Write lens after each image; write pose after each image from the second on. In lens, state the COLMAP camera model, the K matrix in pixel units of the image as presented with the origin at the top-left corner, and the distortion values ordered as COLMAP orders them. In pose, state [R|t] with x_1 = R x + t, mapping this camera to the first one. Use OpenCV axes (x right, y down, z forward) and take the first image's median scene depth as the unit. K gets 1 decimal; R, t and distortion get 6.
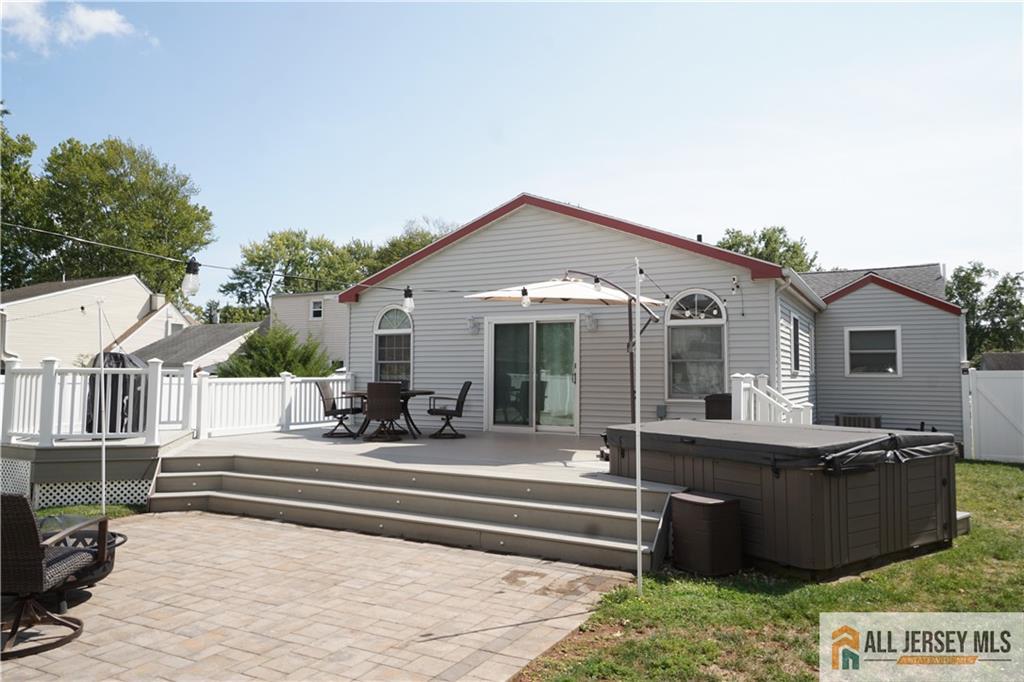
lens RADIAL K [[710.1, 0, 504.7], [0, 710.1, 330.3], [0, 0, 1]] dist [0.011294, 0.027665]
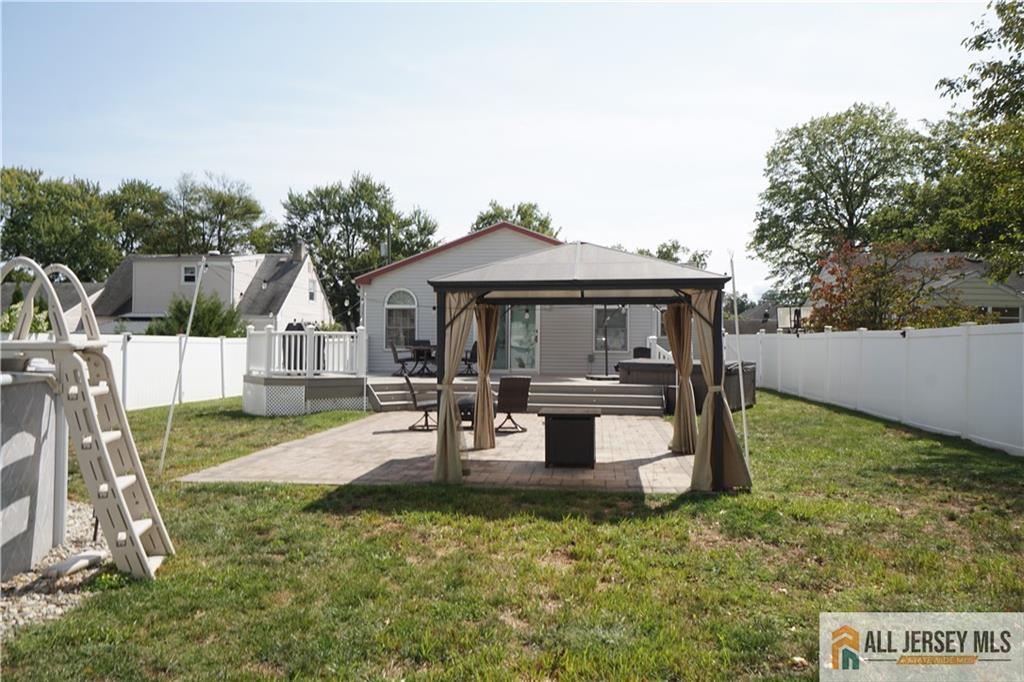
lens RADIAL K [[761.8, 0, 511.1], [0, 761.8, 334.1], [0, 0, 1]] dist [0.035770, 0.008492]
pose [[0.926457, 0.004373, 0.376375, -0.642542], [-0.026469, 0.998214, 0.053555, -0.037607], [-0.375469, -0.059579, 0.924918, -0.622137]]
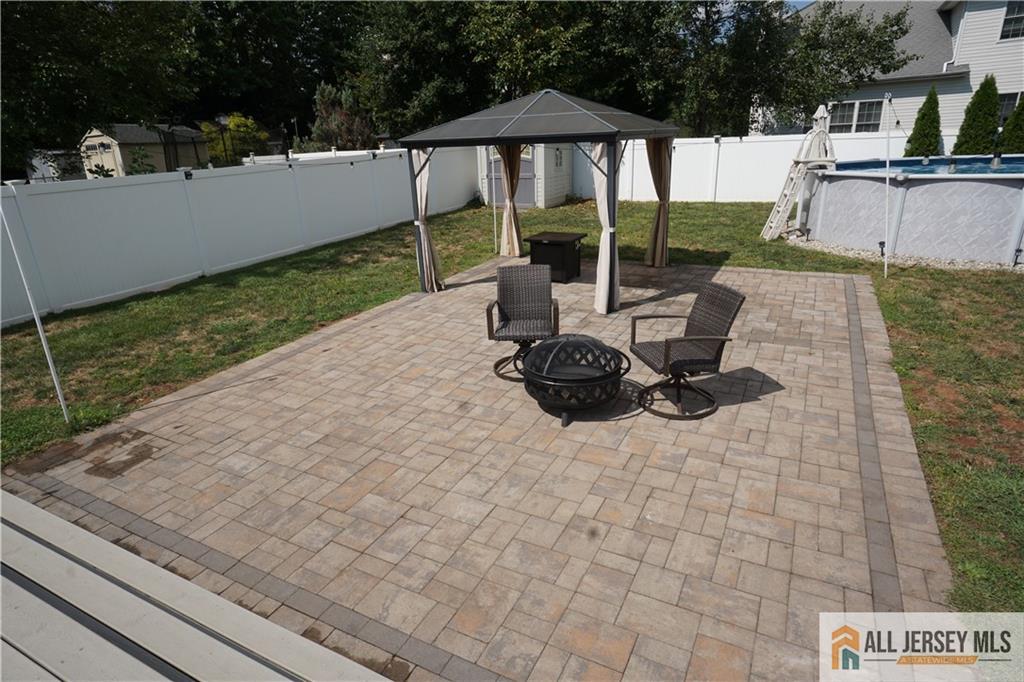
lens RADIAL K [[575.7, 0, 500.3], [0, 575.7, 339.6], [0, 0, 1]] dist [-0.016823, 0.006033]
pose [[-0.999194, 0.039539, 0.006978, -0.226108], [0.039980, 0.963796, 0.263626, 0.010614], [0.003698, 0.263693, -0.964600, 0.801247]]
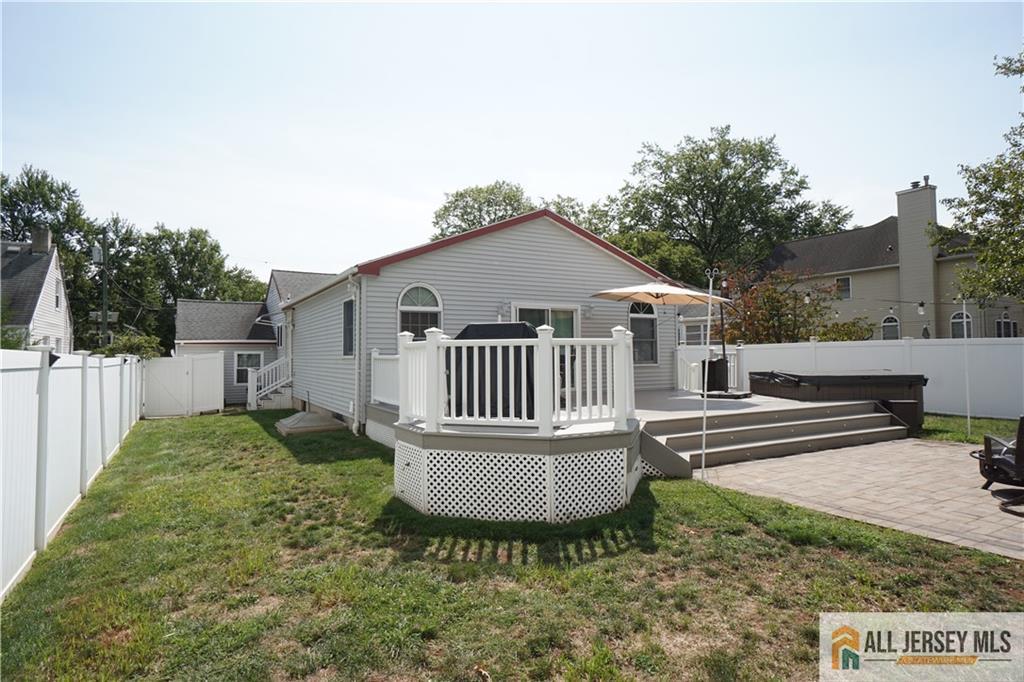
lens RADIAL K [[575.7, 0, 504.7], [0, 575.7, 312.2], [0, 0, 1]] dist [-0.016823, 0.006033]
pose [[0.541376, 0.052340, 0.839150, -0.952720], [-0.041060, 0.998515, -0.035791, 0.037824], [-0.839778, -0.015079, 0.542721, 0.543068]]
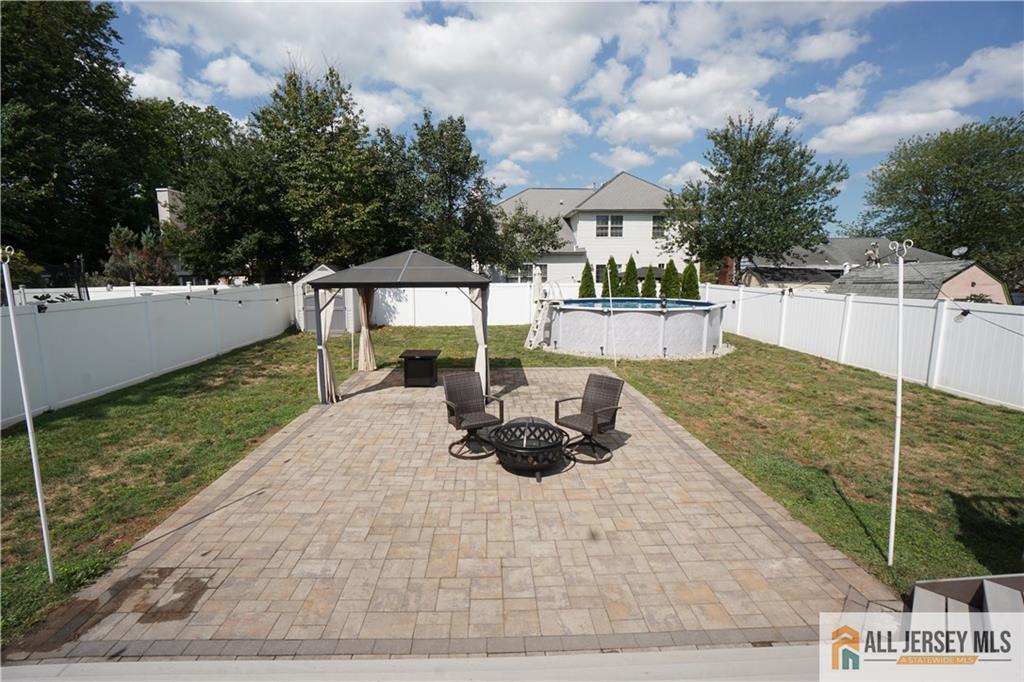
lens RADIAL K [[449.0, 0, 496.4], [0, 449.0, 334.0], [0, 0, 1]] dist [-0.057977, 0.017735]
pose [[-0.868695, 0.066240, -0.490899, -0.036625], [0.036696, 0.996901, 0.069580, -0.001091], [0.493986, 0.042430, -0.868434, 0.788437]]
